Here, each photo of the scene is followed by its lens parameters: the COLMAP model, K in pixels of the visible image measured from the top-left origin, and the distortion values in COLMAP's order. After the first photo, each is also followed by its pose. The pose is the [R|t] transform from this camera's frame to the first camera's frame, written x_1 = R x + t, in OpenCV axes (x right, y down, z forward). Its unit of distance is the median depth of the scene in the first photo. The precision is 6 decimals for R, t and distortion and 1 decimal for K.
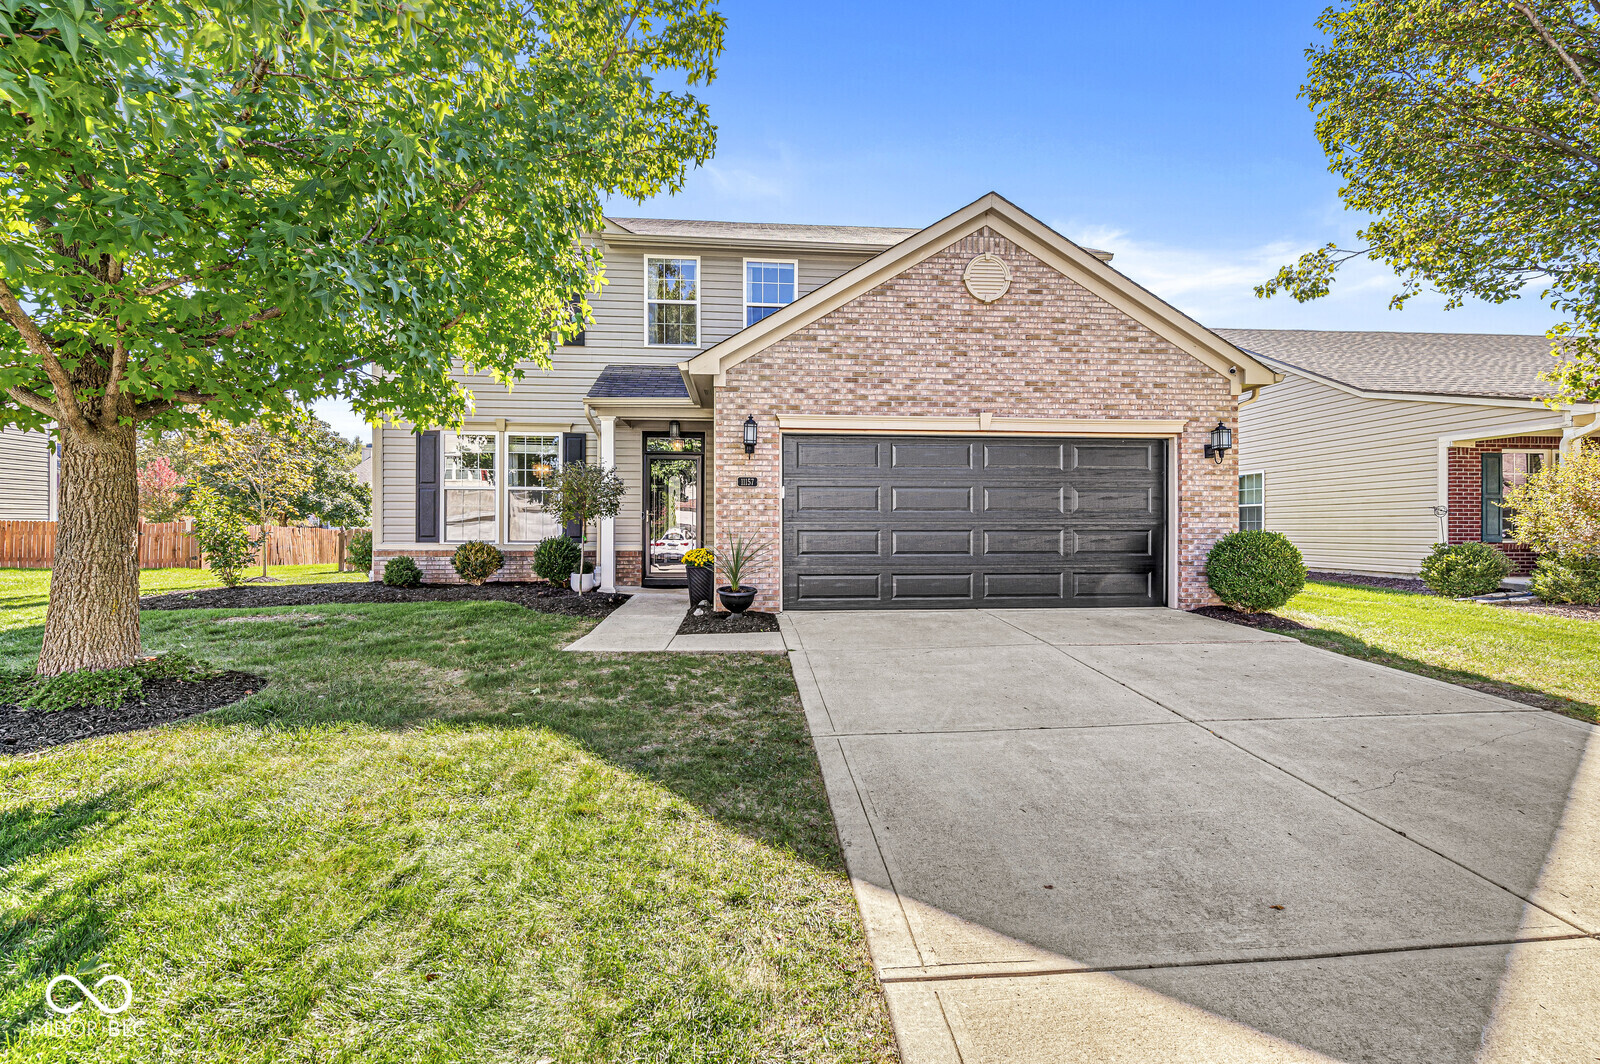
lens RADIAL K [[707.7, 0, 790.1], [0, 707.7, 526.2], [0, 0, 1]] dist [0.006883, -0.000084]
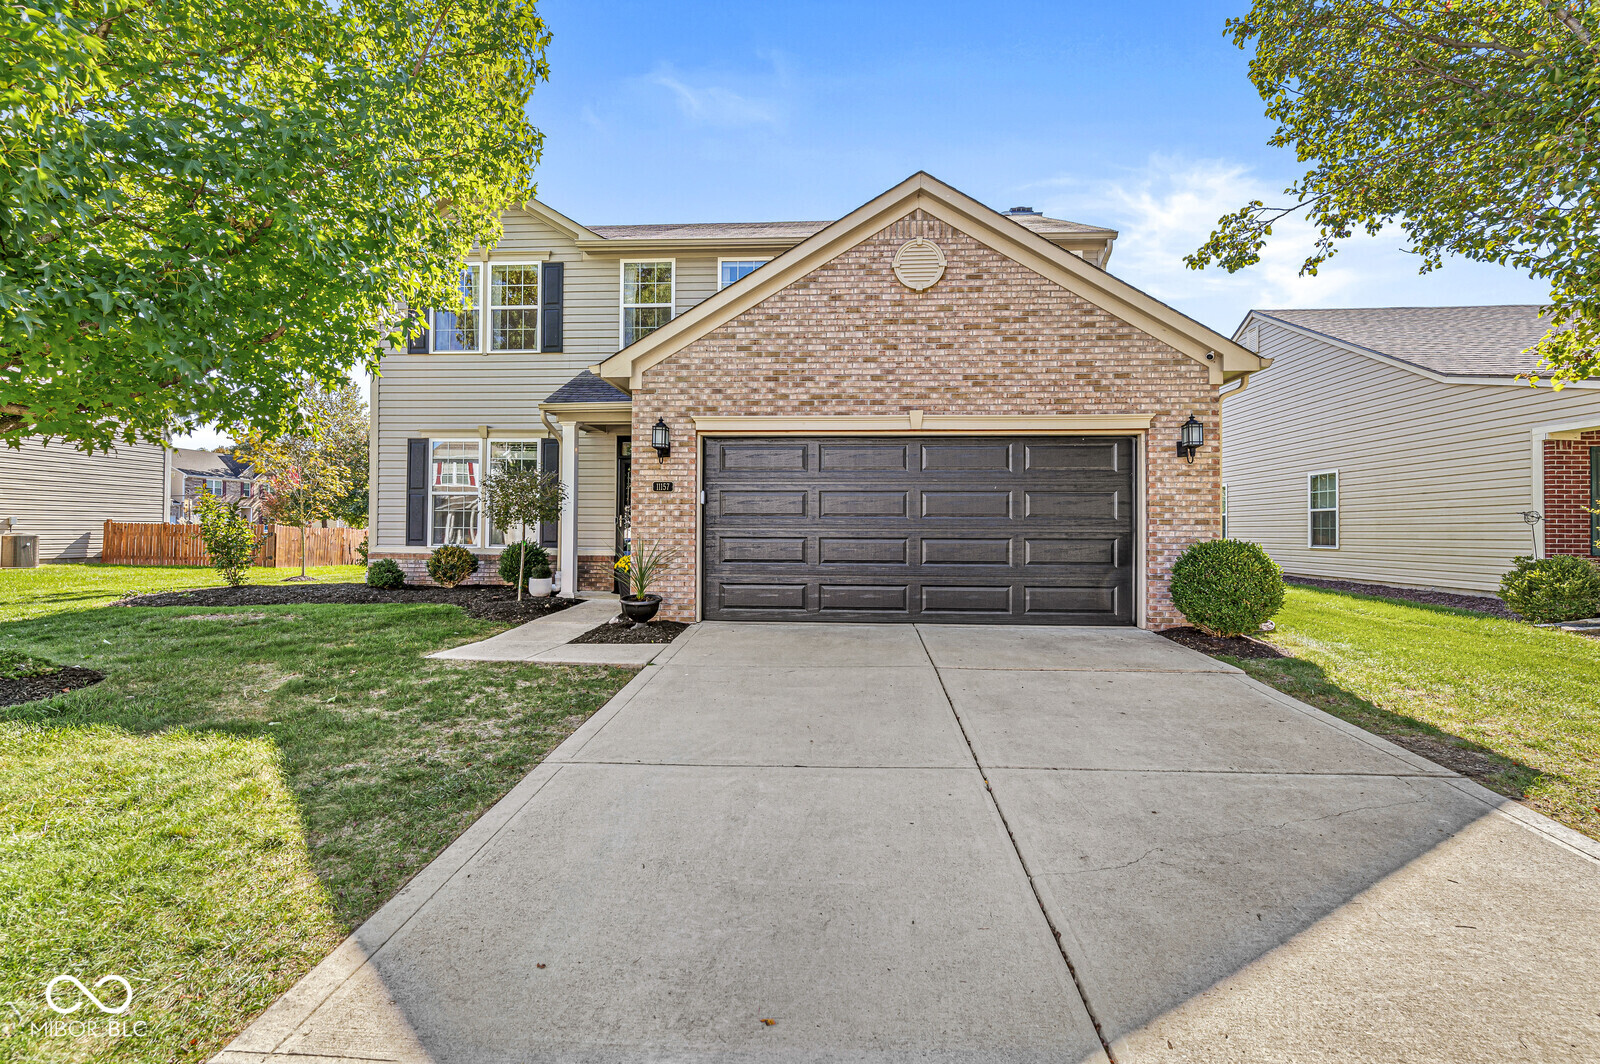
lens RADIAL K [[707.7, 0, 791.8], [0, 707.7, 525.9], [0, 0, 1]] dist [0.006883, -0.000084]
pose [[0.988610, 0.003856, -0.150447, 0.254042], [-0.004594, 0.999979, -0.004557, -0.005233], [0.150427, 0.005196, 0.988608, 0.065830]]
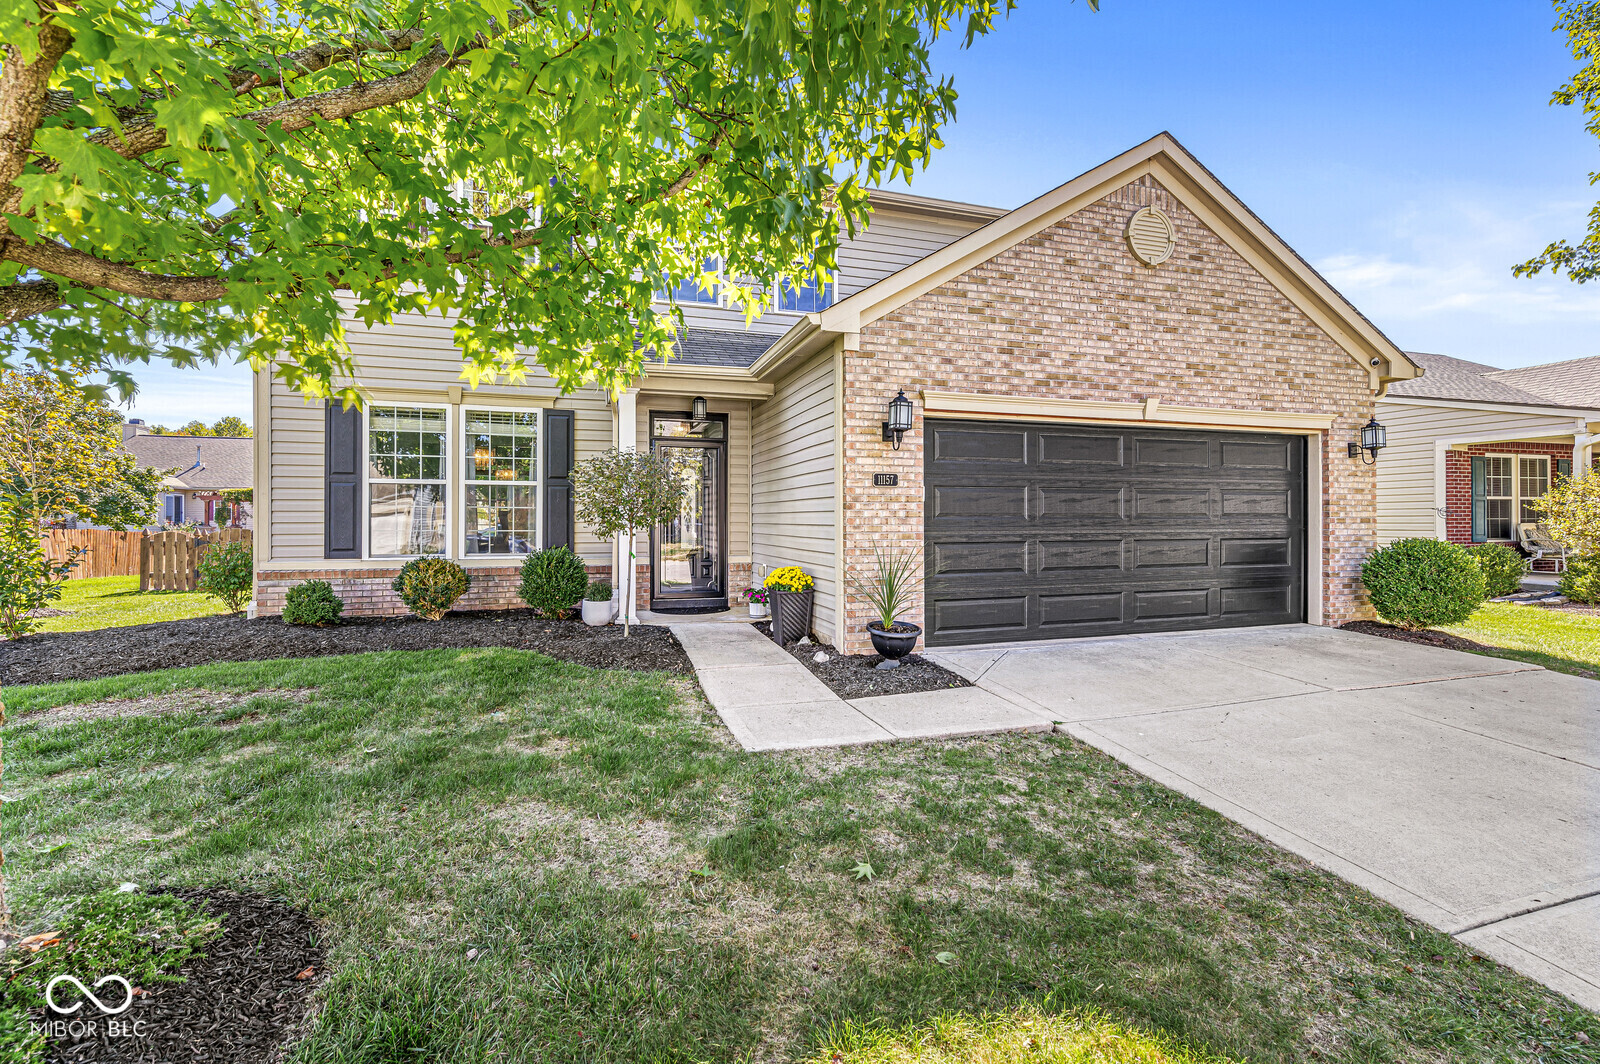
lens RADIAL K [[707.7, 0, 797.6], [0, 707.7, 518.1], [0, 0, 1]] dist [0.006883, -0.000084]
pose [[0.974104, -0.002649, 0.226086, -0.312829], [0.002500, 0.999996, 0.000947, -0.022483], [-0.226088, -0.000357, 0.974107, 0.284508]]
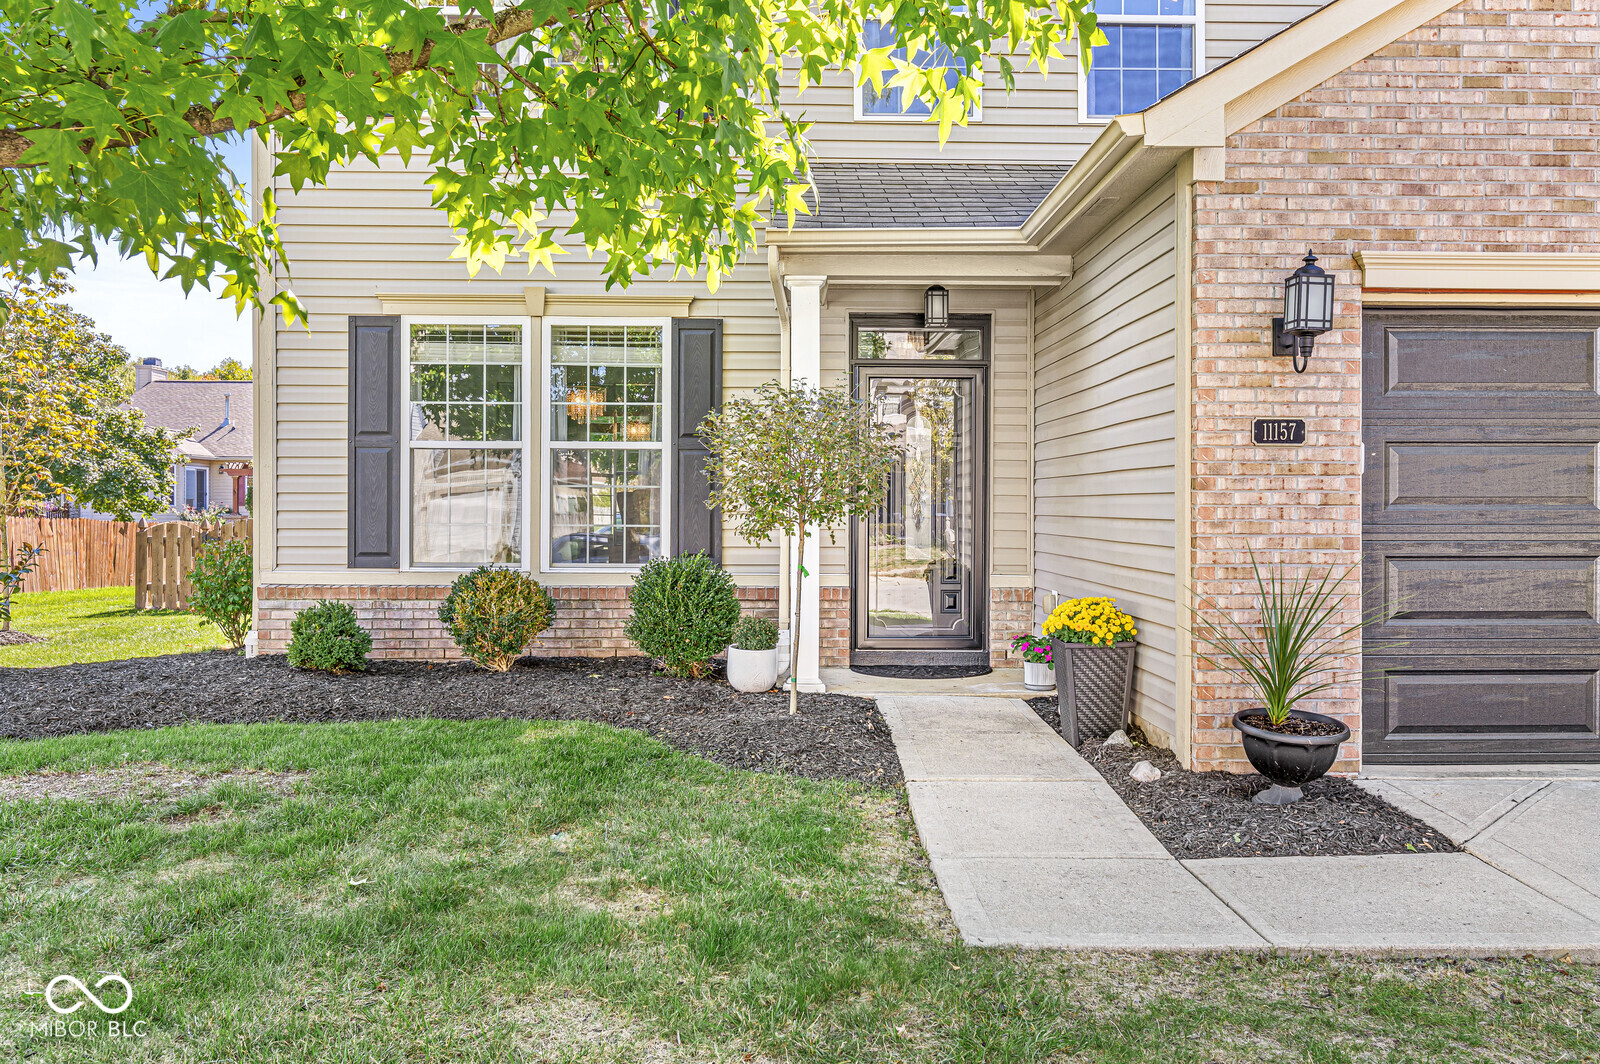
lens RADIAL K [[1257.5, 0, 800.5], [0, 1257.5, 510.9], [0, 0, 1]] dist [0.011654, -0.007651]
pose [[0.998765, 0.000121, -0.049679, -0.276988], [0.000176, 0.999982, 0.005967, -0.023352], [0.049678, -0.005969, 0.998747, 0.302723]]
